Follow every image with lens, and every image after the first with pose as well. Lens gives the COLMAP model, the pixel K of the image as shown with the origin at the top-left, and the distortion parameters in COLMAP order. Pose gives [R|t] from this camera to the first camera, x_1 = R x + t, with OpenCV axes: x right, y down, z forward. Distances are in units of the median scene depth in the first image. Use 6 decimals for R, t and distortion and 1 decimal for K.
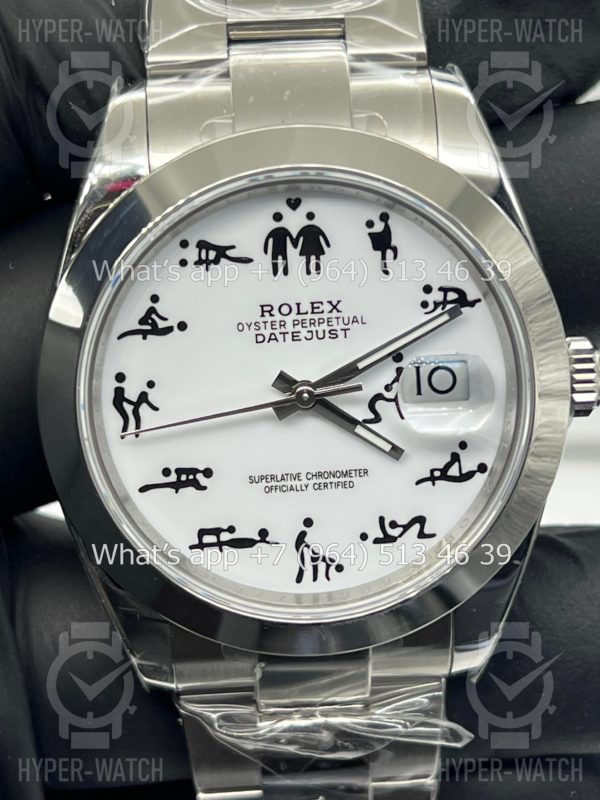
lens RADIAL K [[2016.7, 0, 301.6], [0, 2016.7, 403.7], [0, 0, 1]] dist [0.294673, 0.000000]
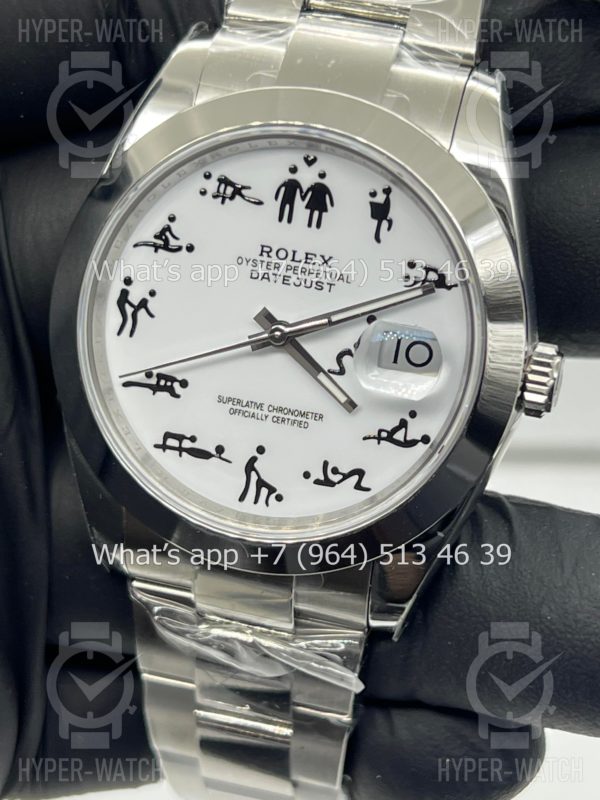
lens RADIAL K [[2016.7, 0, 301.3], [0, 2016.7, 415.5], [0, 0, 1]] dist [0.294673, 0.000000]
pose [[0.943639, 0.234670, -0.233399, 0.275972], [-0.240531, 0.970635, 0.003448, 0.031847], [0.227355, 0.052886, 0.972375, -0.059256]]
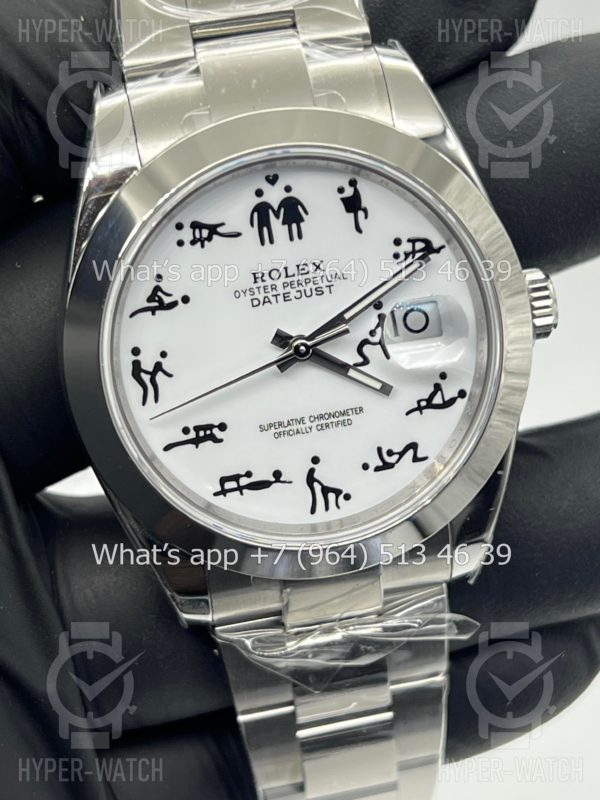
lens RADIAL K [[2016.7, 0, 298.4], [0, 2016.7, 398.7], [0, 0, 1]] dist [0.294673, 0.000000]
pose [[0.990936, -0.117544, 0.065025, -0.075670], [0.116250, 0.992945, 0.023355, -0.002587], [-0.067312, -0.015584, 0.997610, -0.122512]]
